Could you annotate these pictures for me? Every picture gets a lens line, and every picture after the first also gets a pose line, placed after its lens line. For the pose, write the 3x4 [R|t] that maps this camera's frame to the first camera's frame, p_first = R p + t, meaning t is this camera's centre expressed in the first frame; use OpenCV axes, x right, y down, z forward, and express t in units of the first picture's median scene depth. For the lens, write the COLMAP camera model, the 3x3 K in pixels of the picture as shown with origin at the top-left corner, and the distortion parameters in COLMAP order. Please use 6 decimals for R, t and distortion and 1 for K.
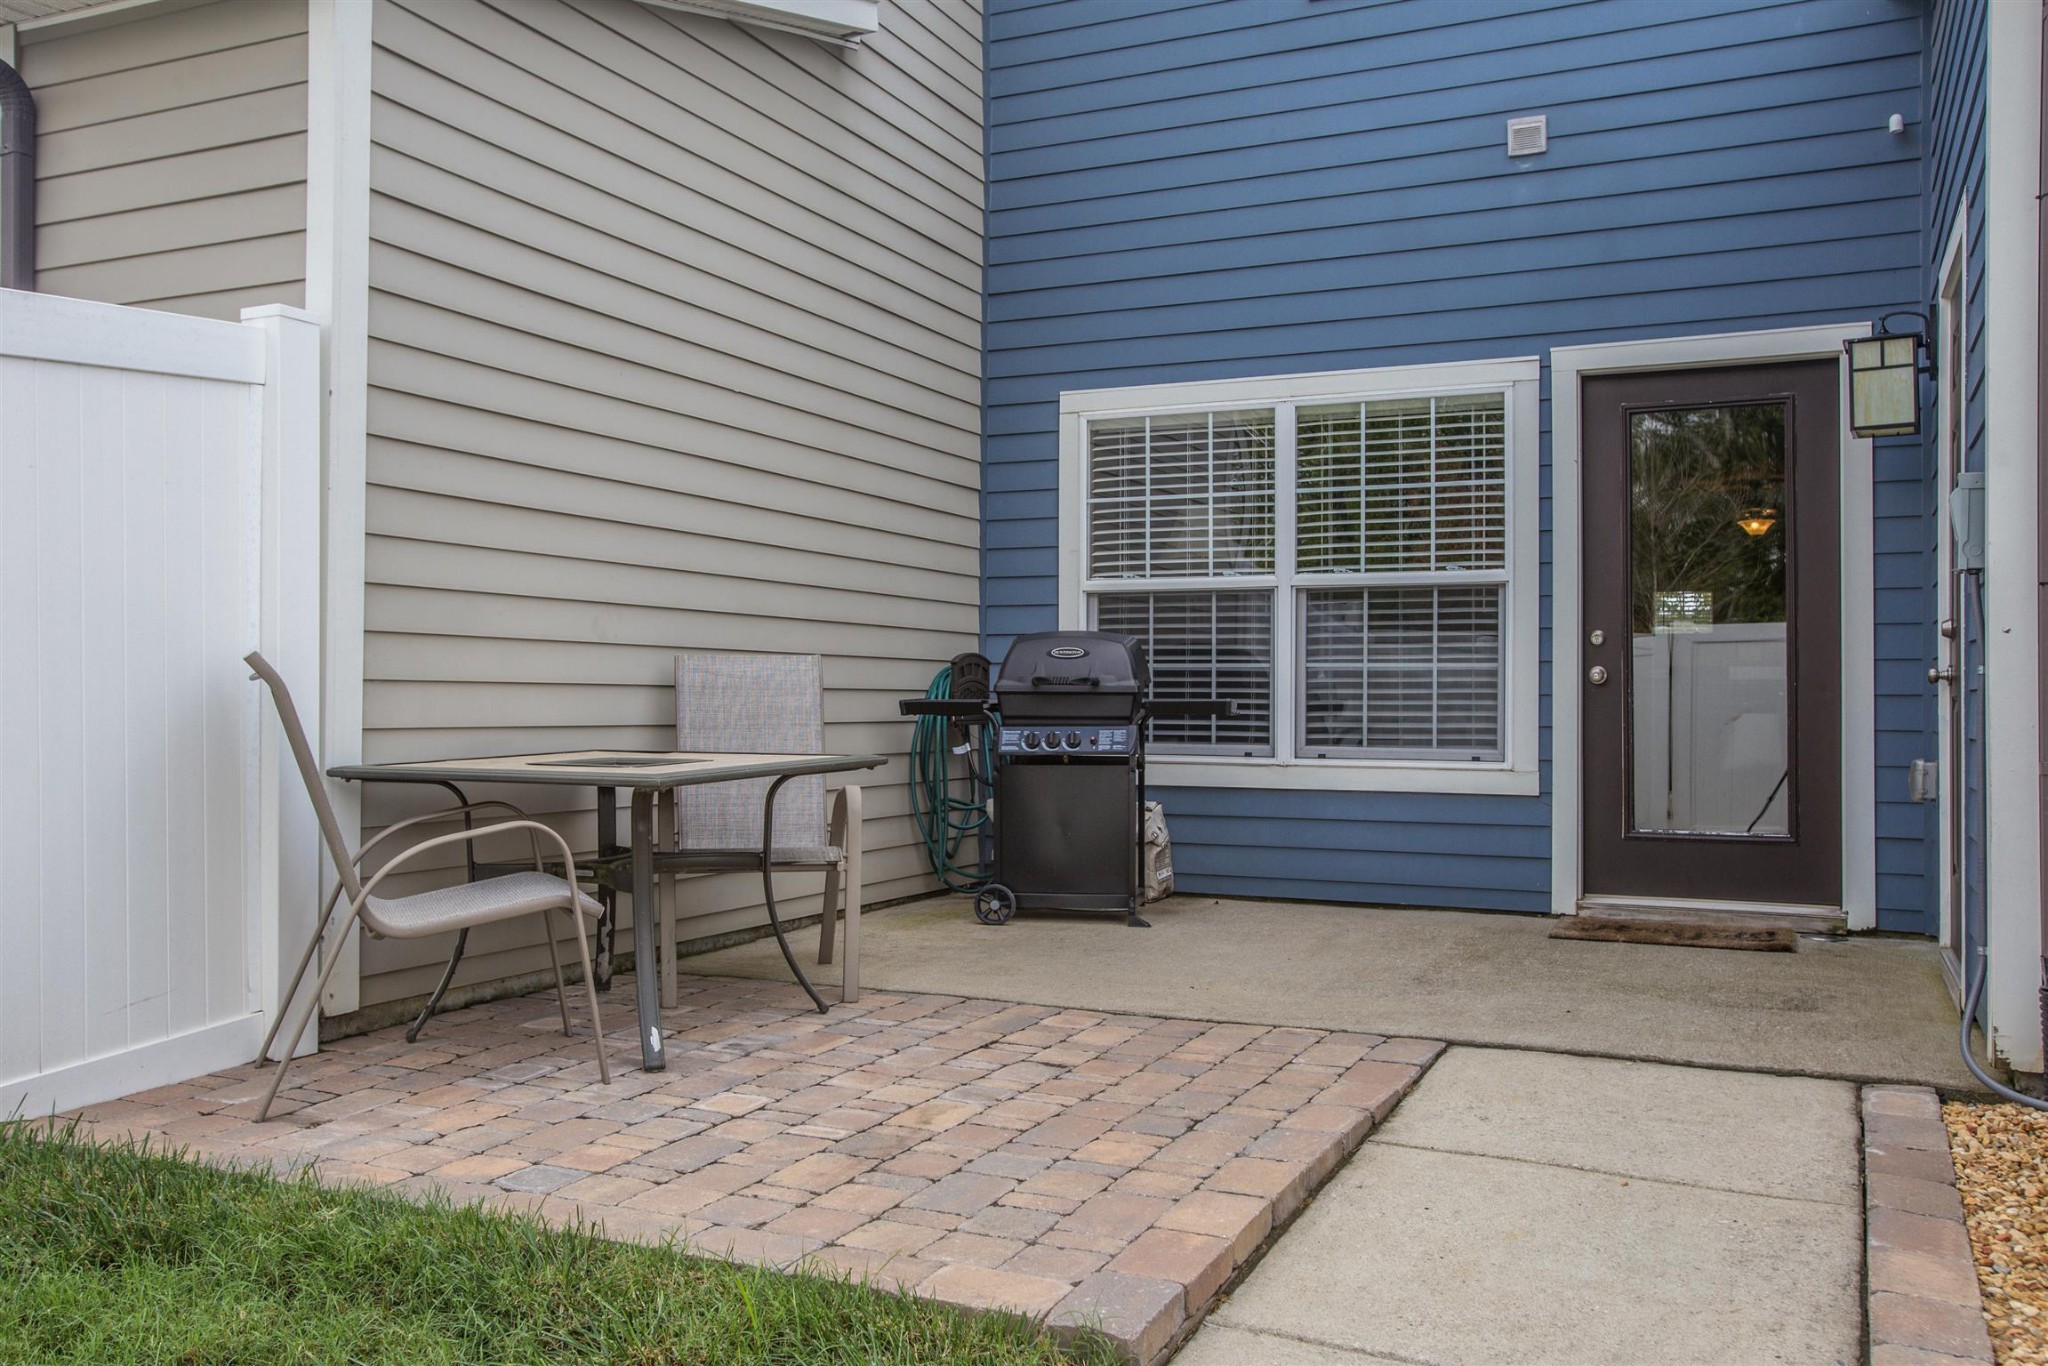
lens RADIAL K [[1679.2, 0, 1024.0], [0, 1679.2, 683.0], [0, 0, 1]] dist [0.248713, -0.685610]
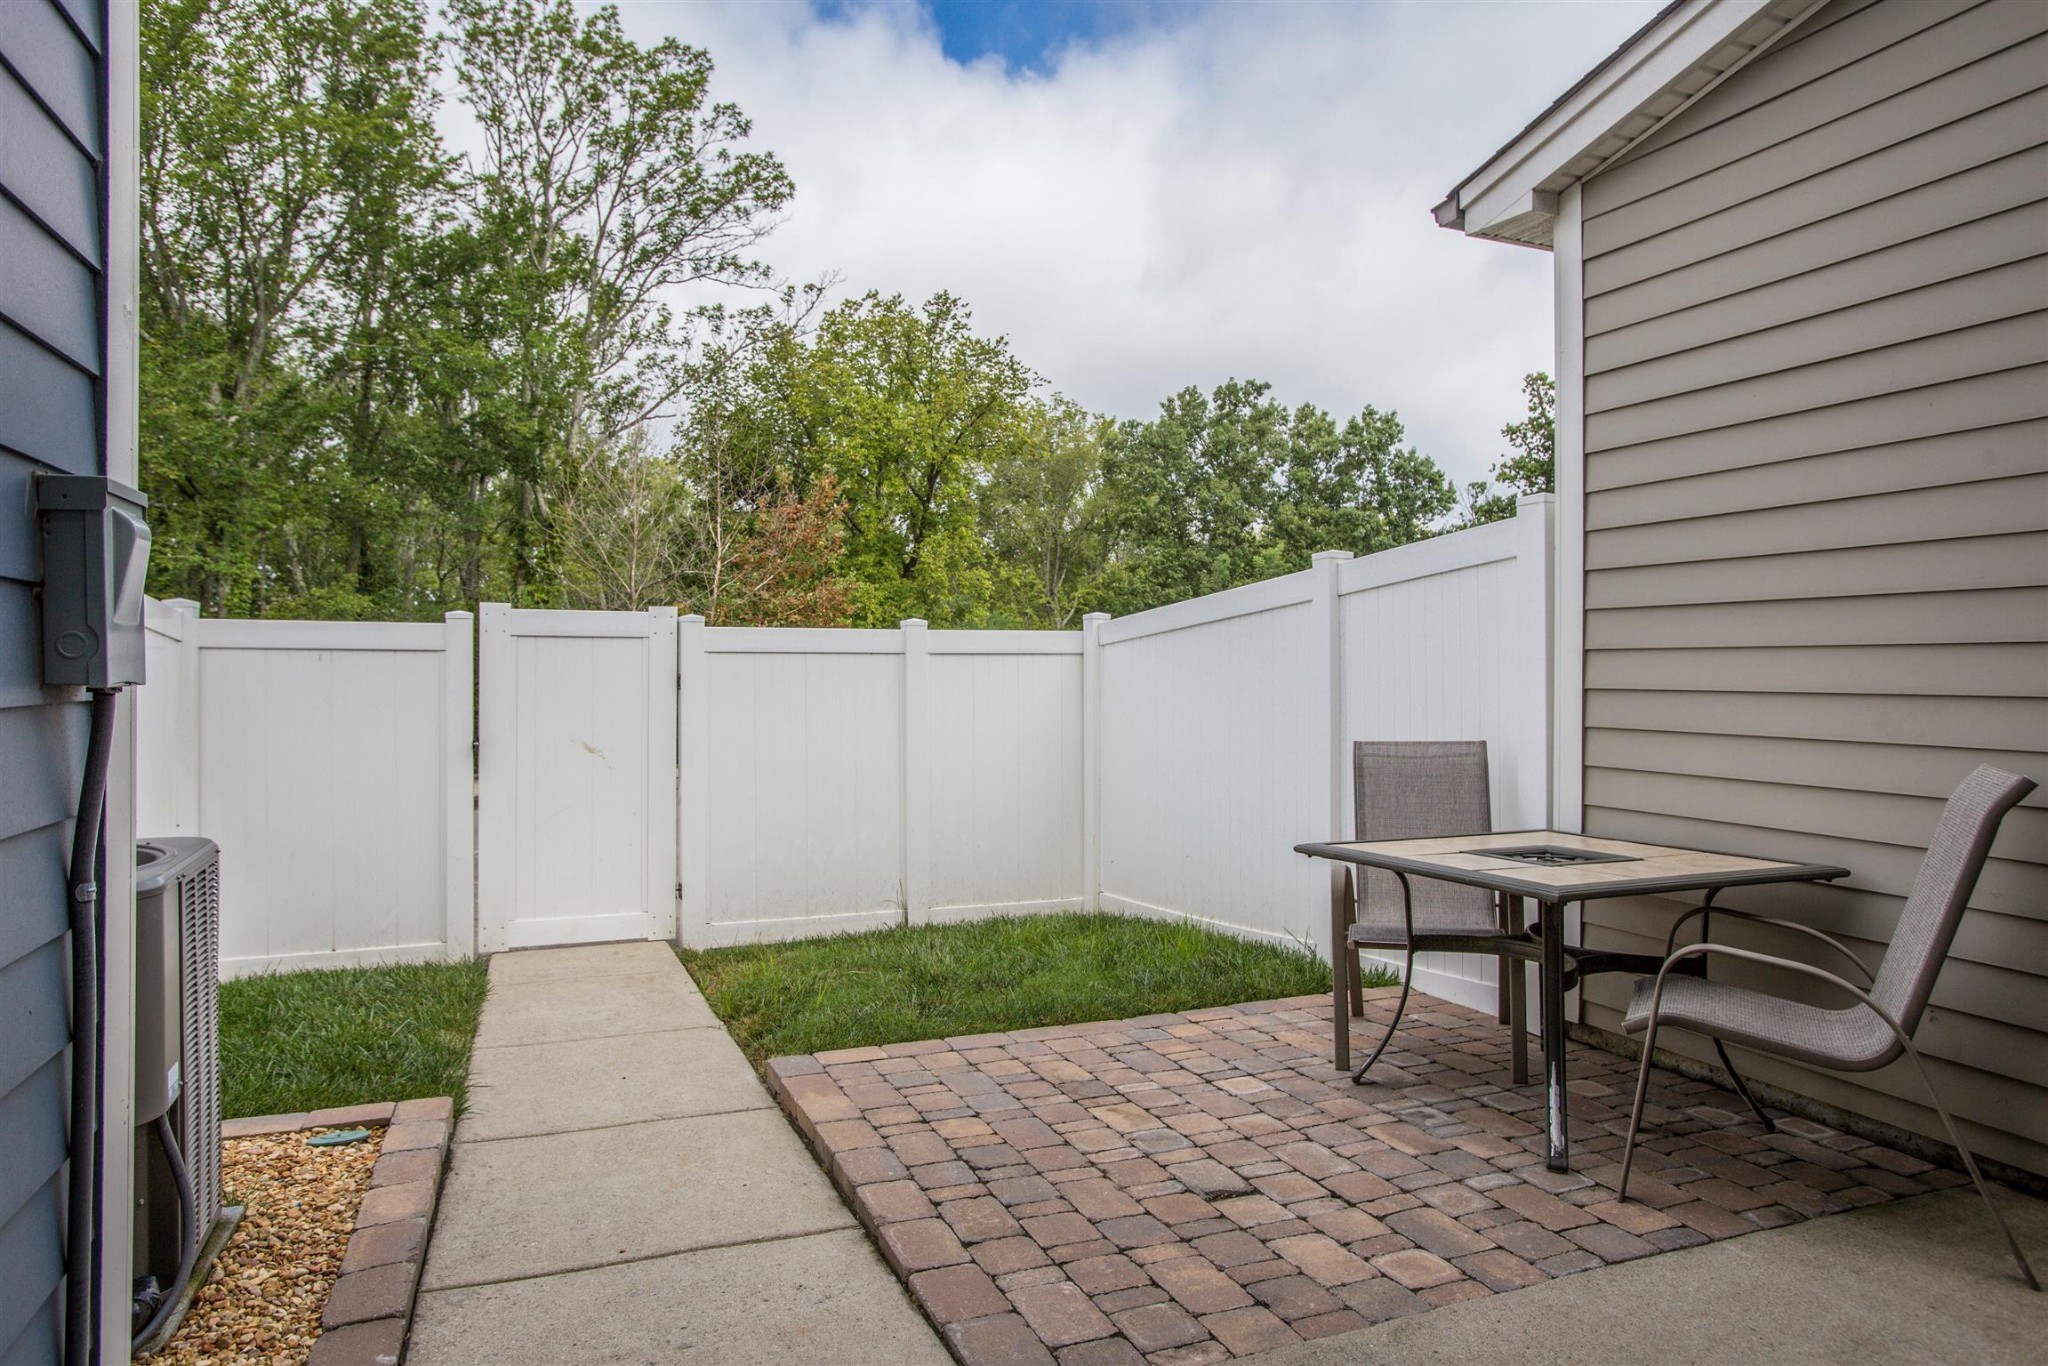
lens RADIAL K [[1431.8, 0, 1024.0], [0, 1431.8, 683.0], [0, 0, 1]] dist [-0.003657, -0.080042]
pose [[-0.698218, -0.003157, -0.715879, 0.395124], [-0.010975, 0.999920, 0.006294, -0.040429], [0.715801, 0.012251, -0.698196, 0.864902]]
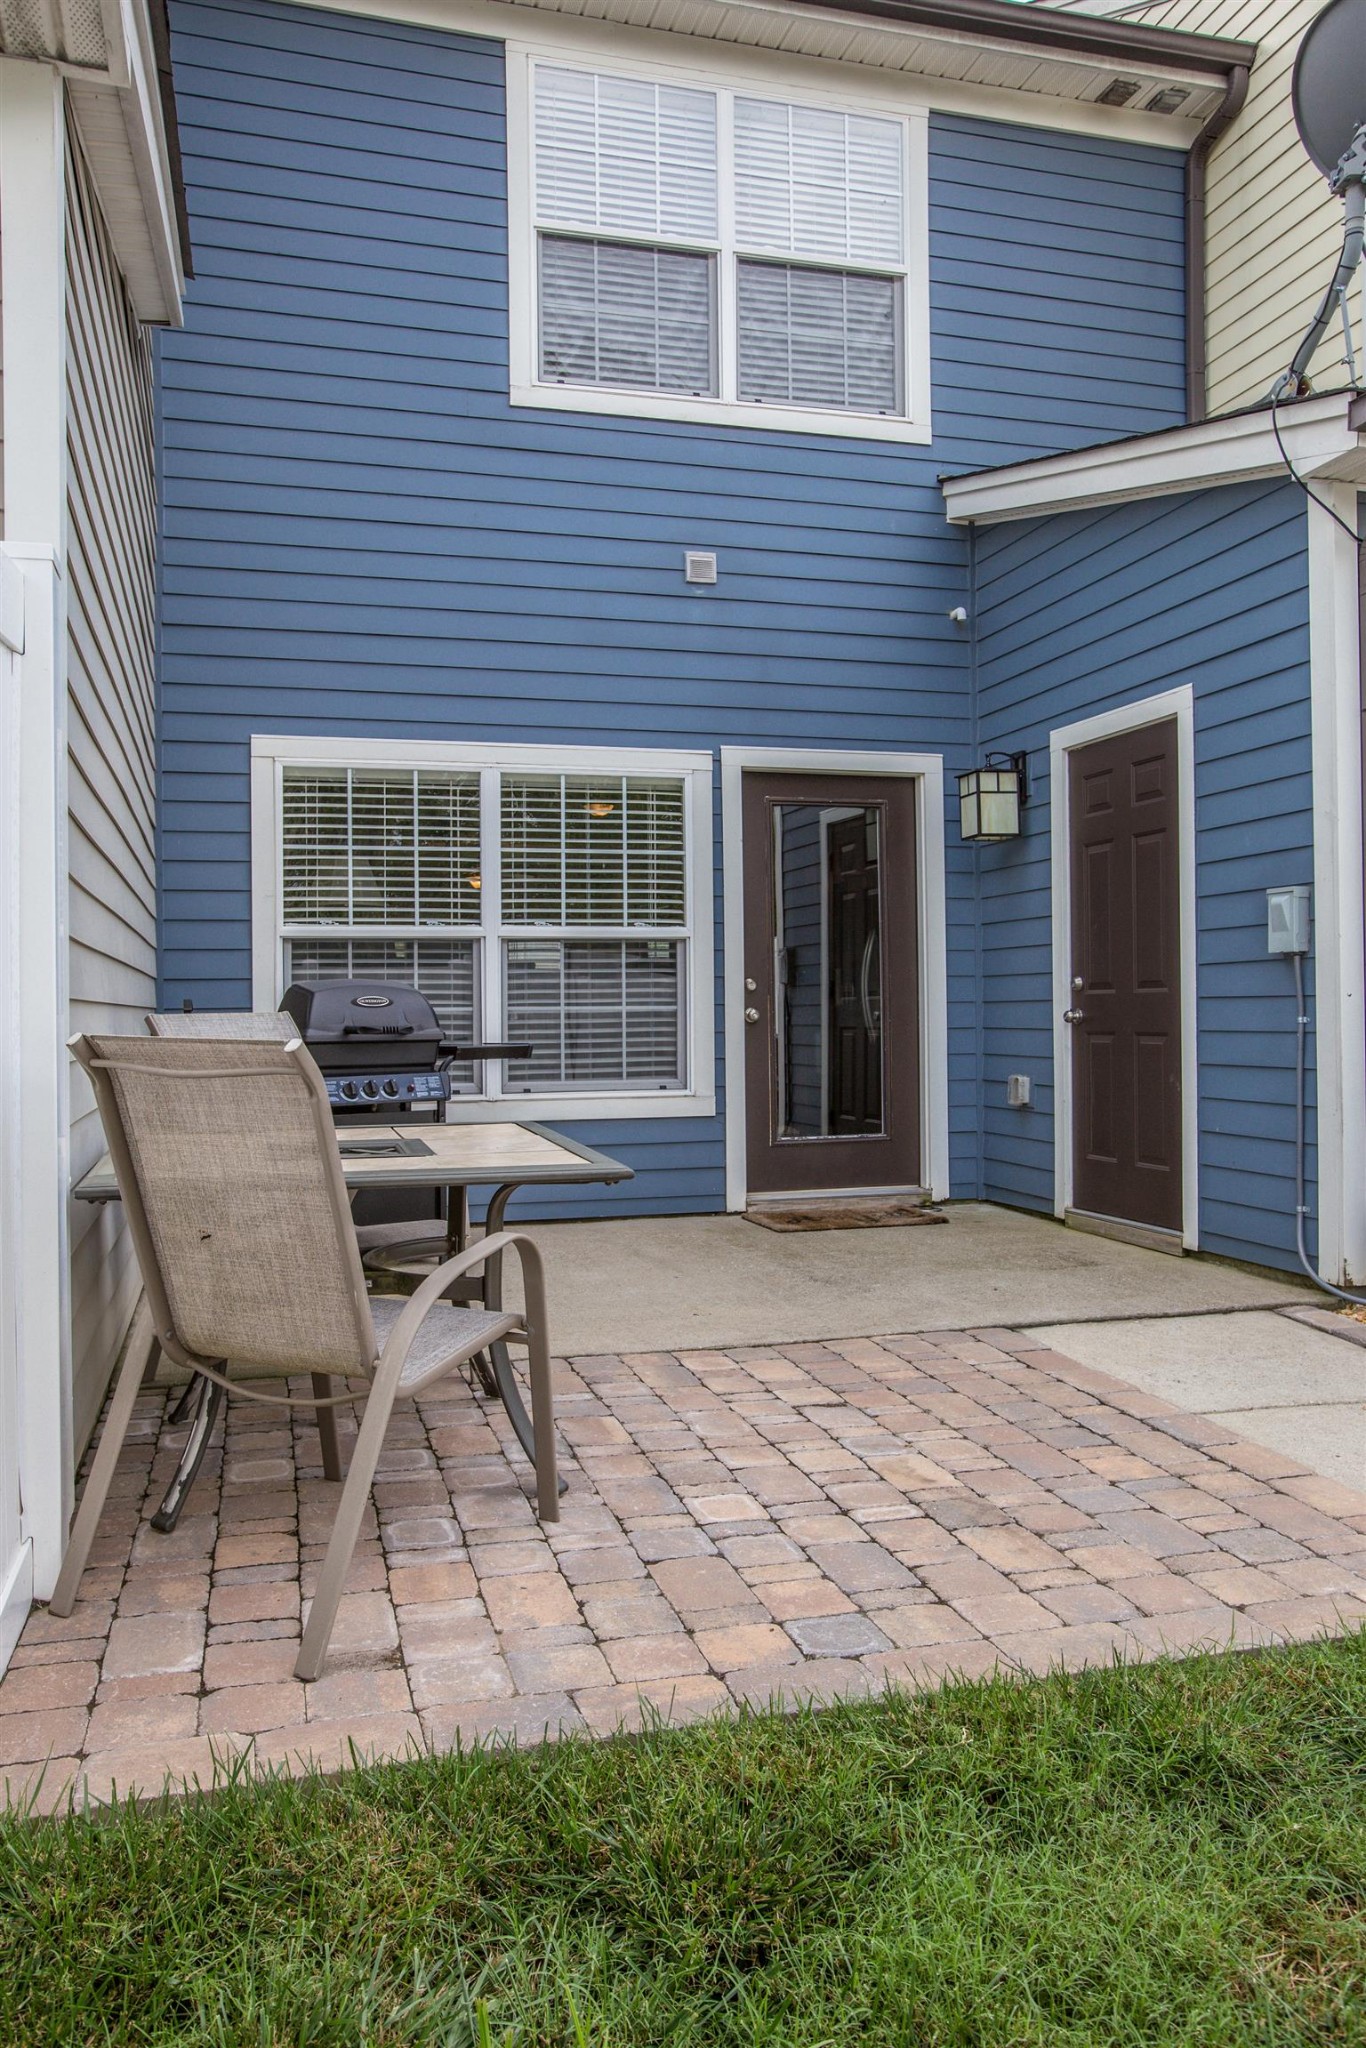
lens RADIAL K [[1431.8, 0, 683.0], [0, 1431.8, 1024.0], [0, 0, 1]] dist [-0.003657, -0.080042]
pose [[0.787734, -0.018263, 0.615745, -0.337988], [0.016904, 0.999825, 0.008028, -0.007201], [-0.615784, 0.004084, 0.787905, 0.218934]]
